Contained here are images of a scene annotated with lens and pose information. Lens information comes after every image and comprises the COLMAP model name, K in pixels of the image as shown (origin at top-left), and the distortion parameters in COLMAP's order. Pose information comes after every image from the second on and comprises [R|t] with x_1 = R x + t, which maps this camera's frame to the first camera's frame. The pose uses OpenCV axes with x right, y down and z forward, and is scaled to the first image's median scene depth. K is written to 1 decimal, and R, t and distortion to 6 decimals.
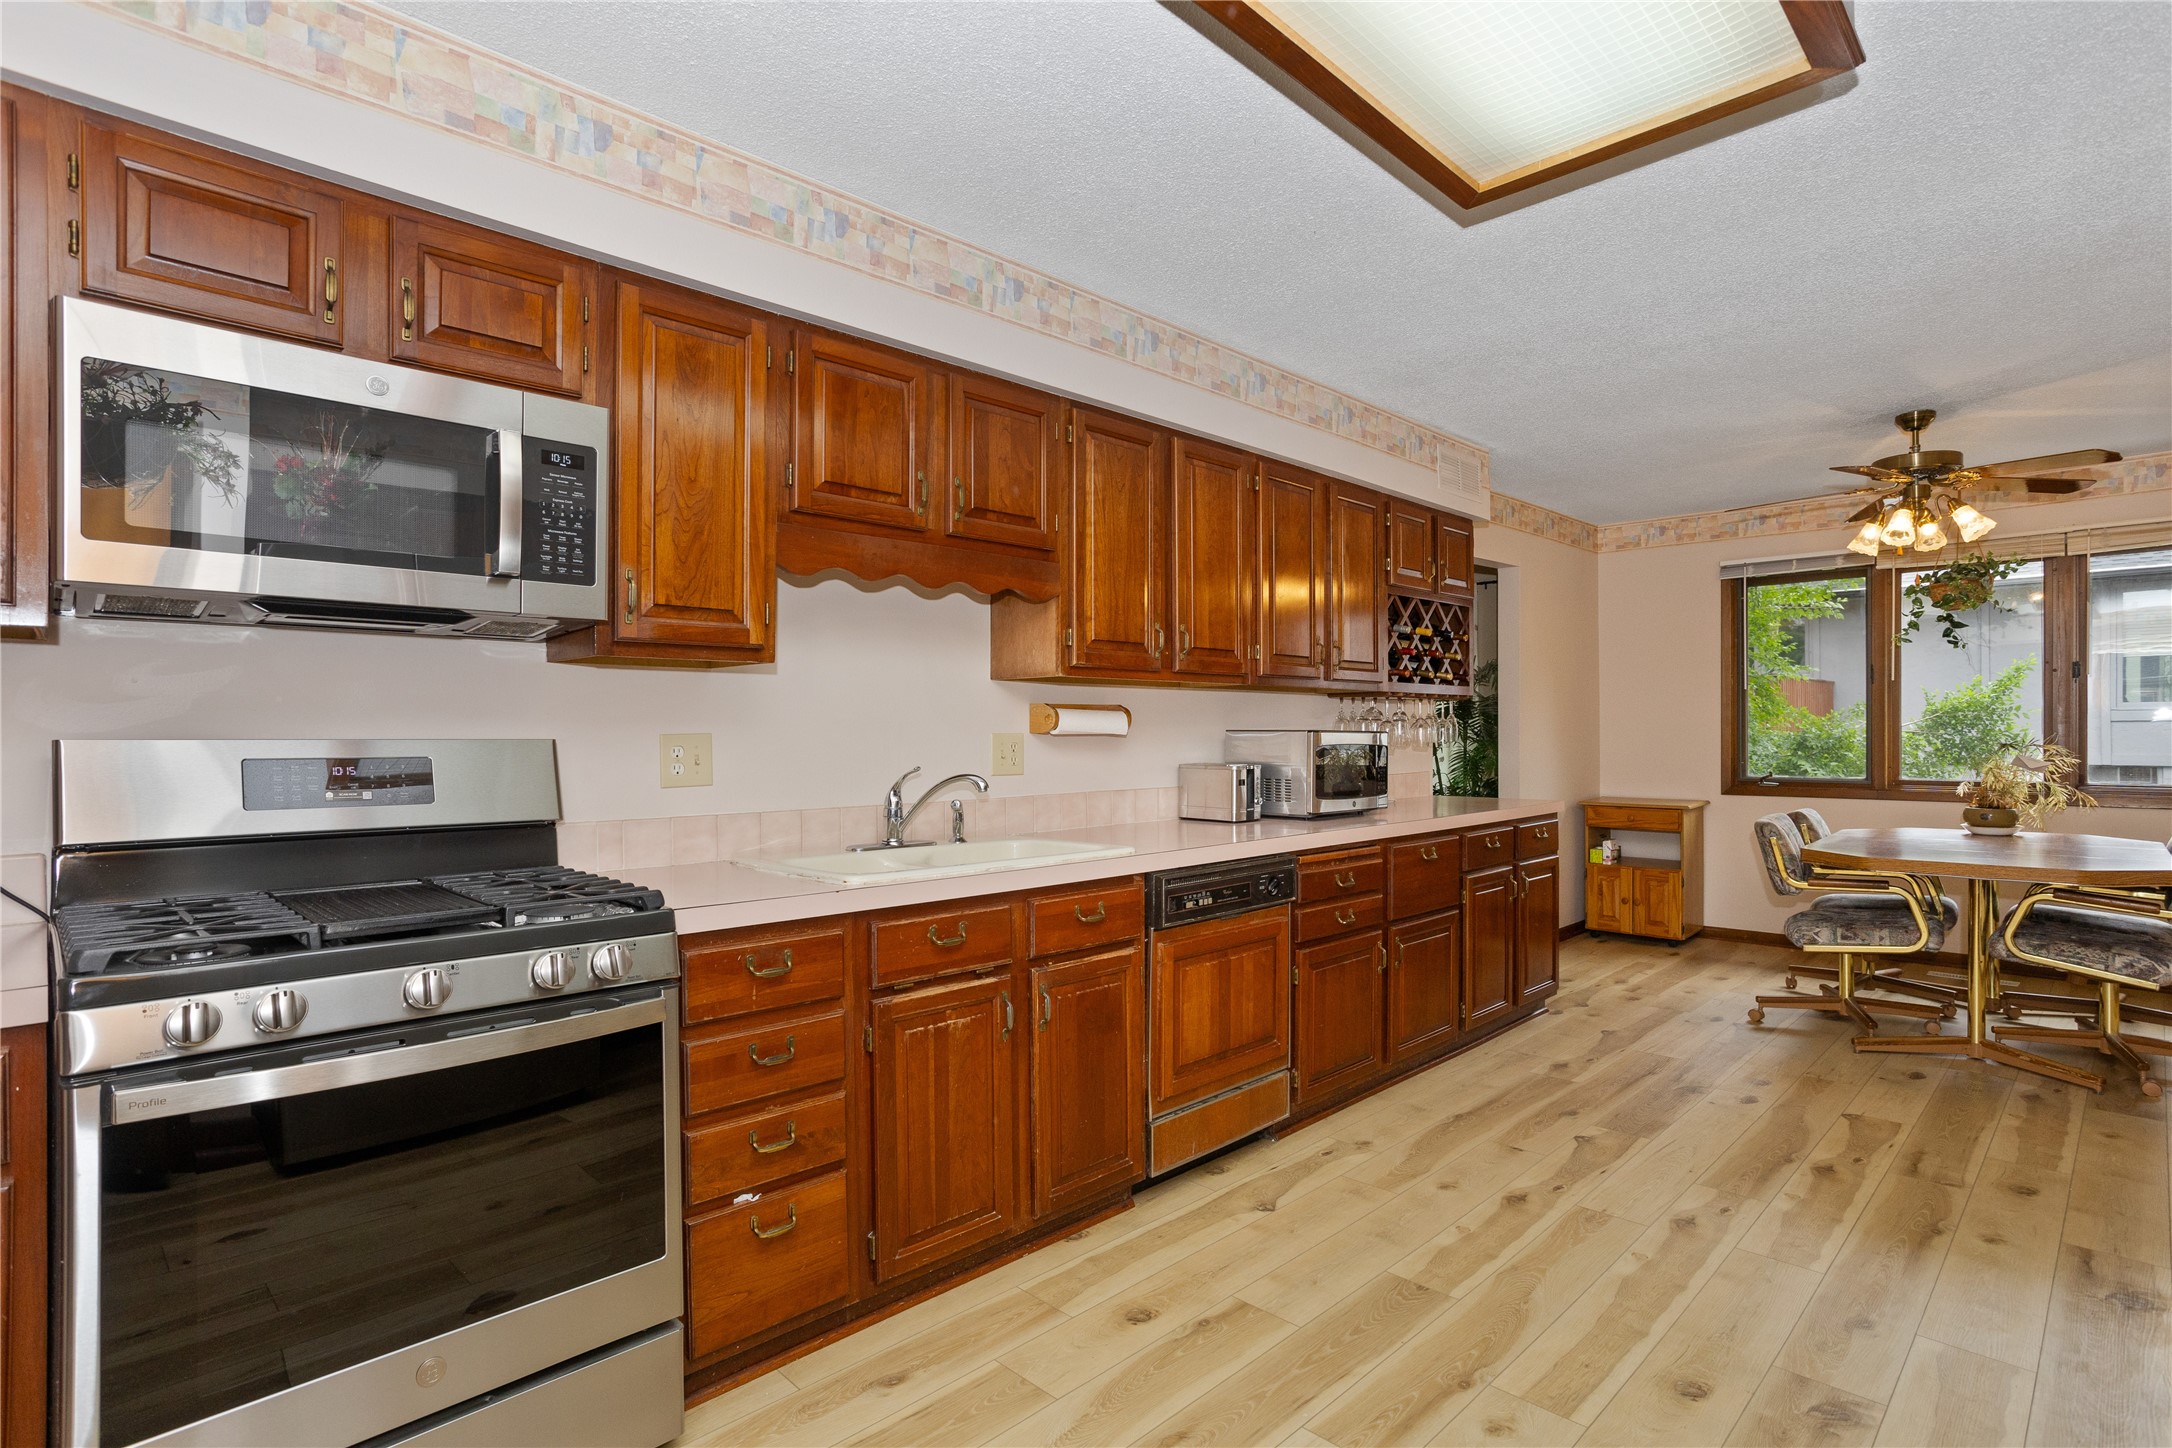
lens RADIAL K [[1079.0, 0, 1093.1], [0, 1079.0, 728.9], [0, 0, 1]] dist [-0.047123, 0.023666]
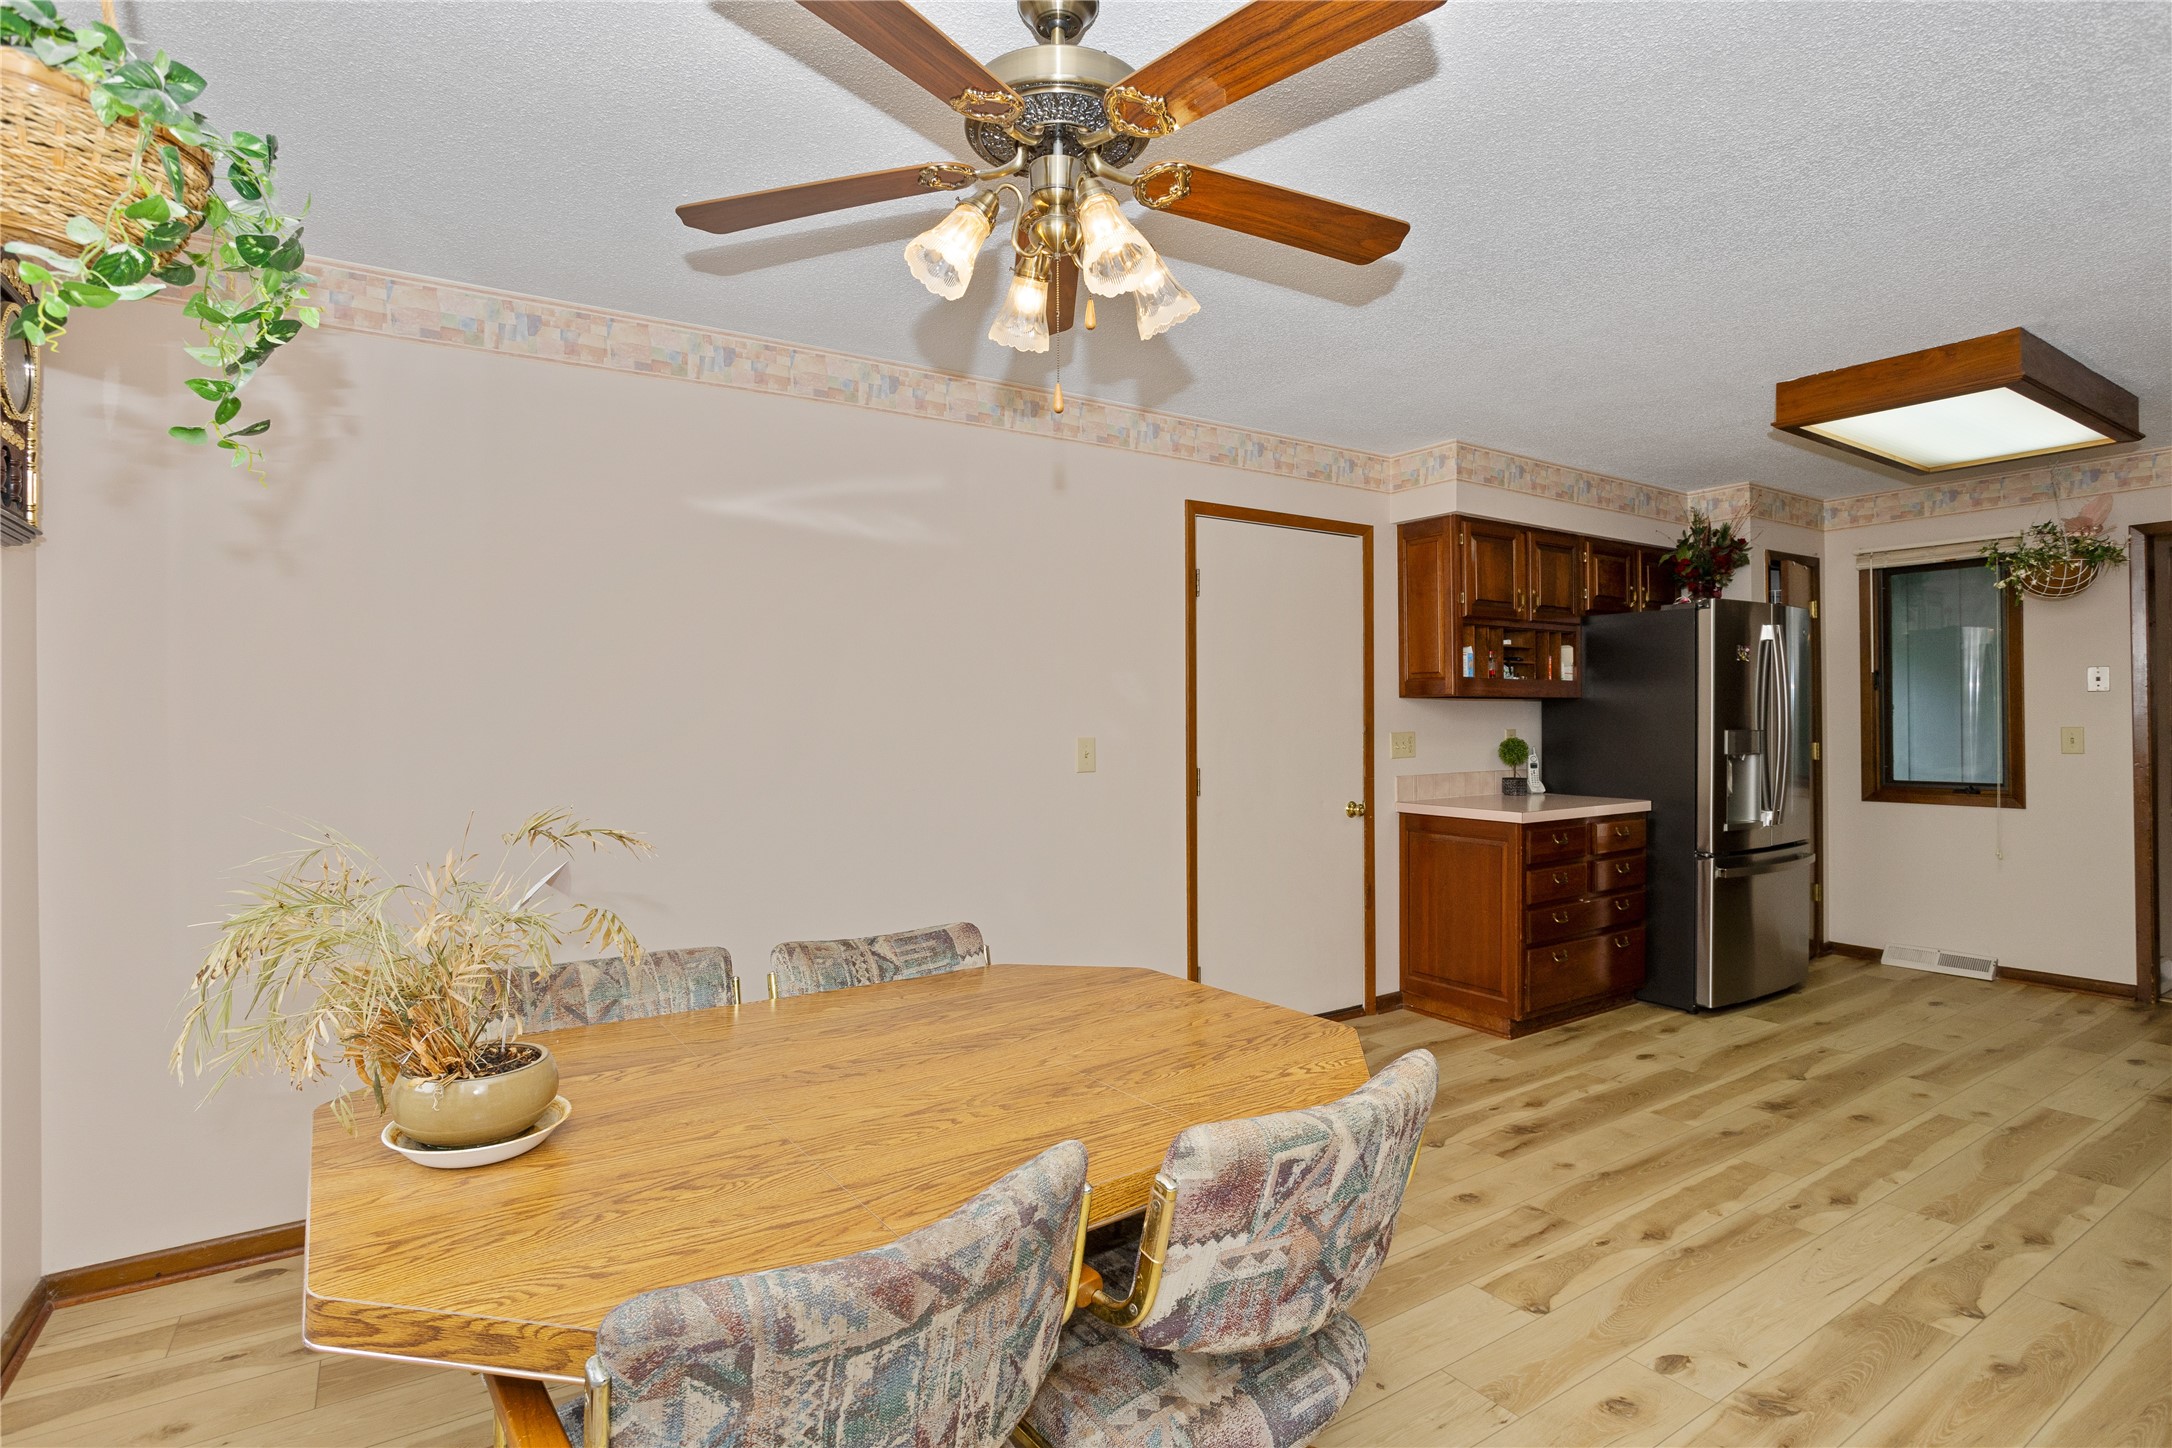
lens RADIAL K [[1079.0, 0, 1085.5], [0, 1079.0, 709.7], [0, 0, 1]] dist [-0.047123, 0.023666]
pose [[-0.980141, 0.013675, 0.197828, 0.957112], [0.011260, 0.999848, -0.013324, -0.026468], [-0.197980, -0.010831, -0.980146, 1.935821]]
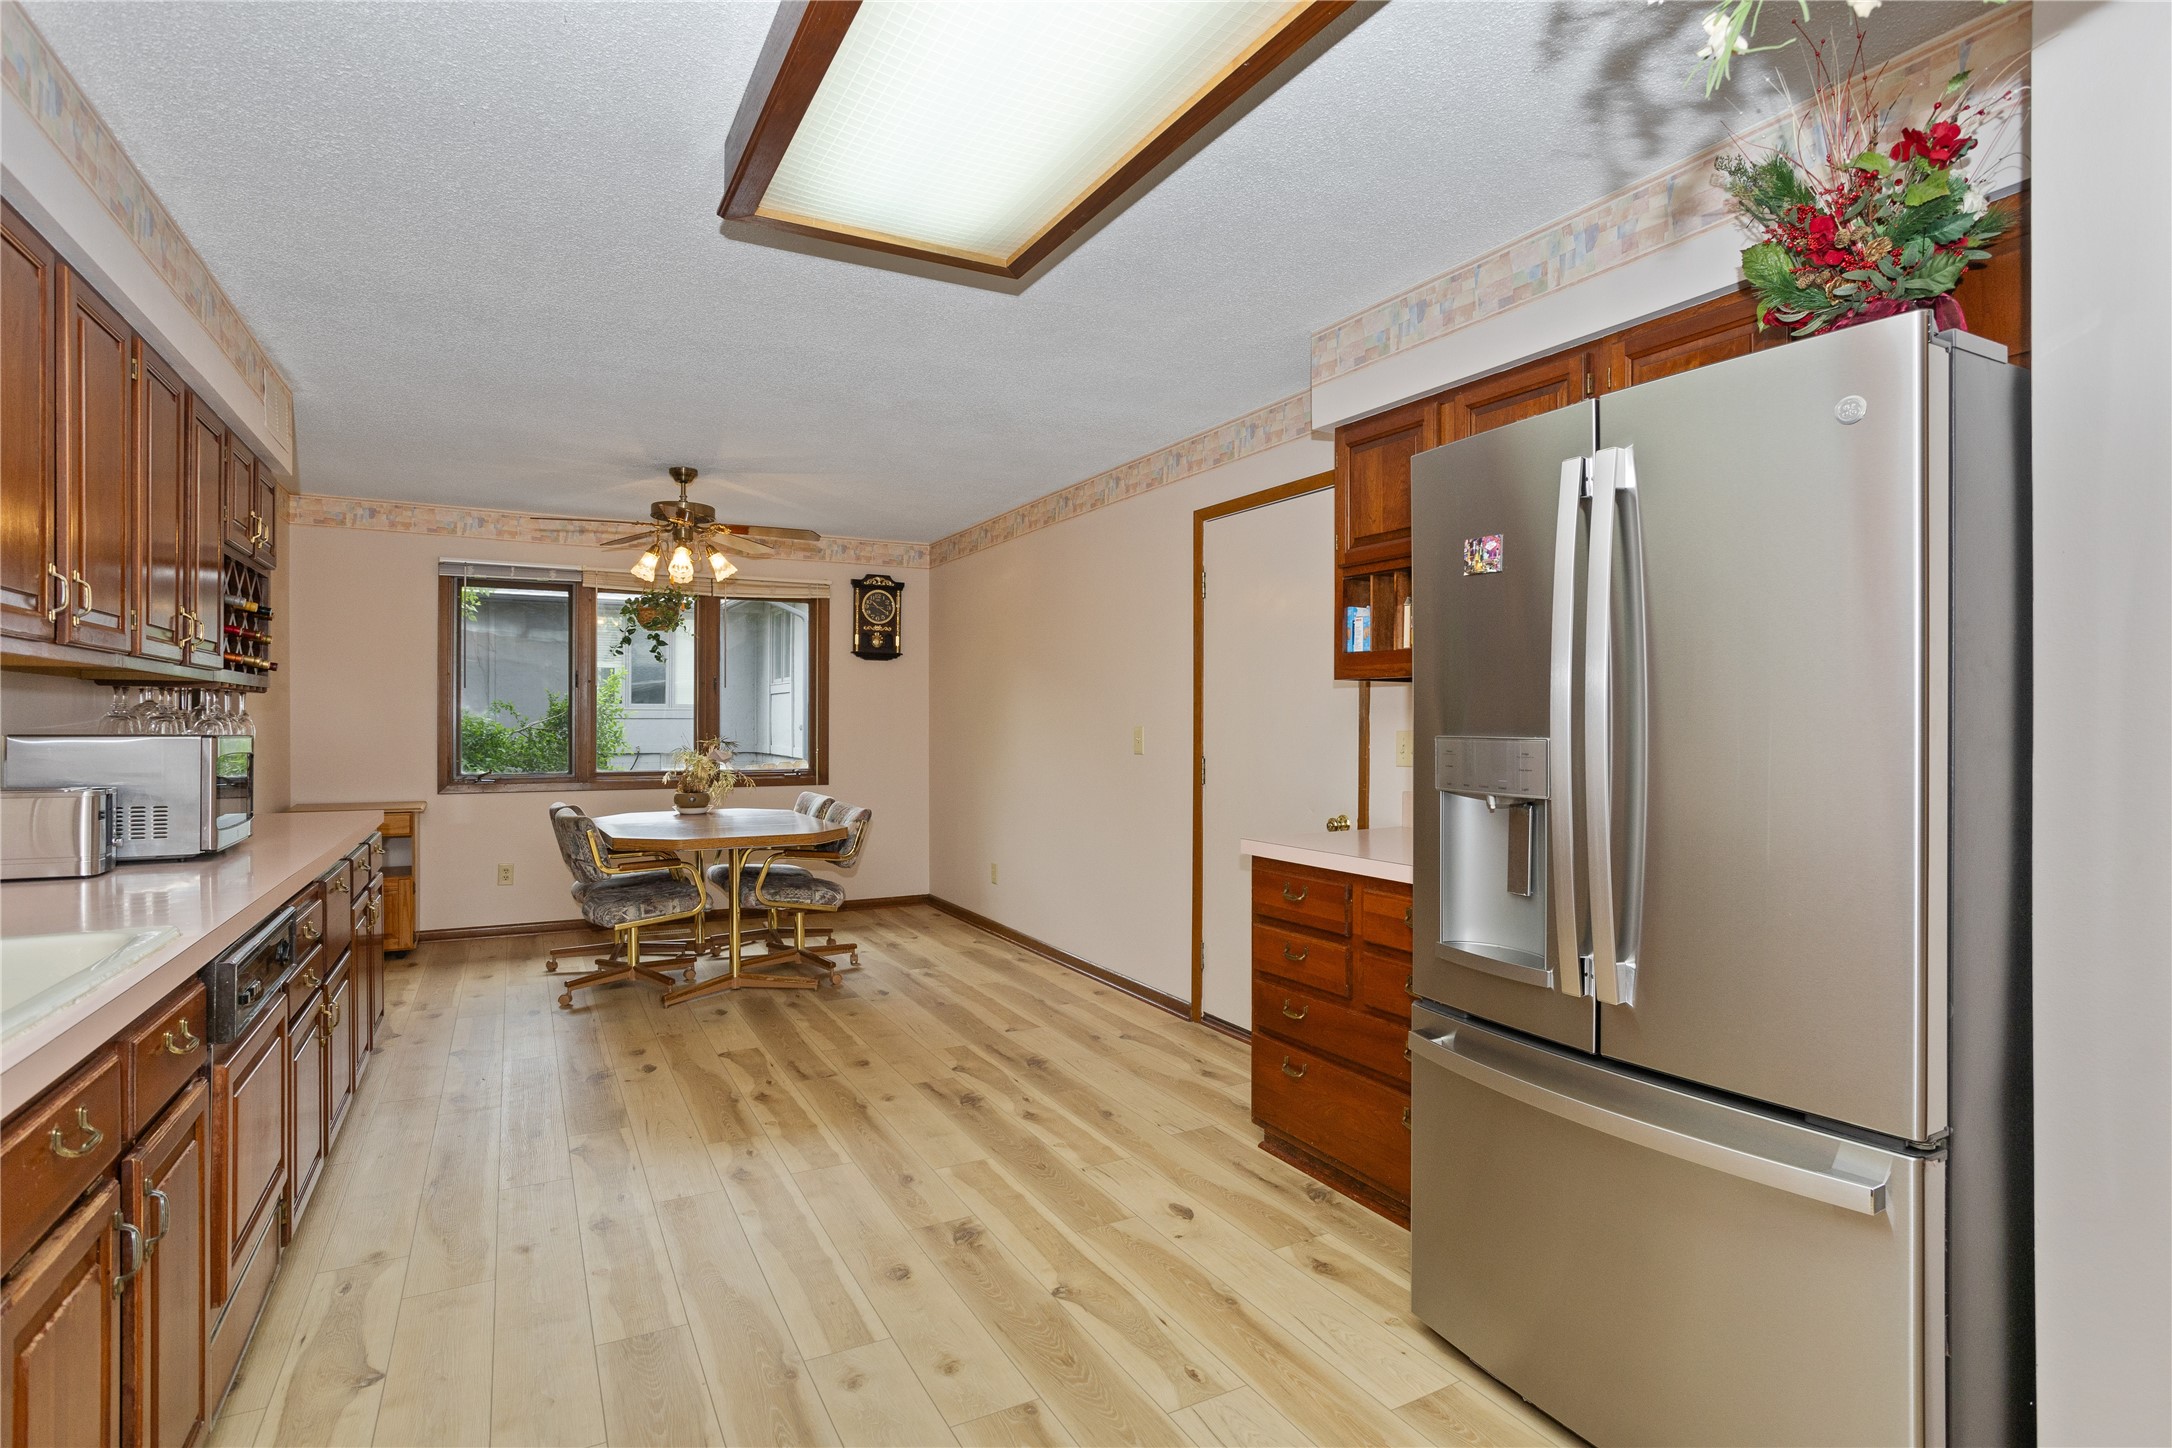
lens RADIAL K [[1079.0, 0, 1097.1], [0, 1079.0, 729.8], [0, 0, 1]] dist [-0.047123, 0.023666]
pose [[0.277243, -0.000590, 0.960800, -0.371169], [-0.008085, 0.999963, 0.002947, -0.011434], [-0.960766, -0.008585, 0.277228, 0.283797]]
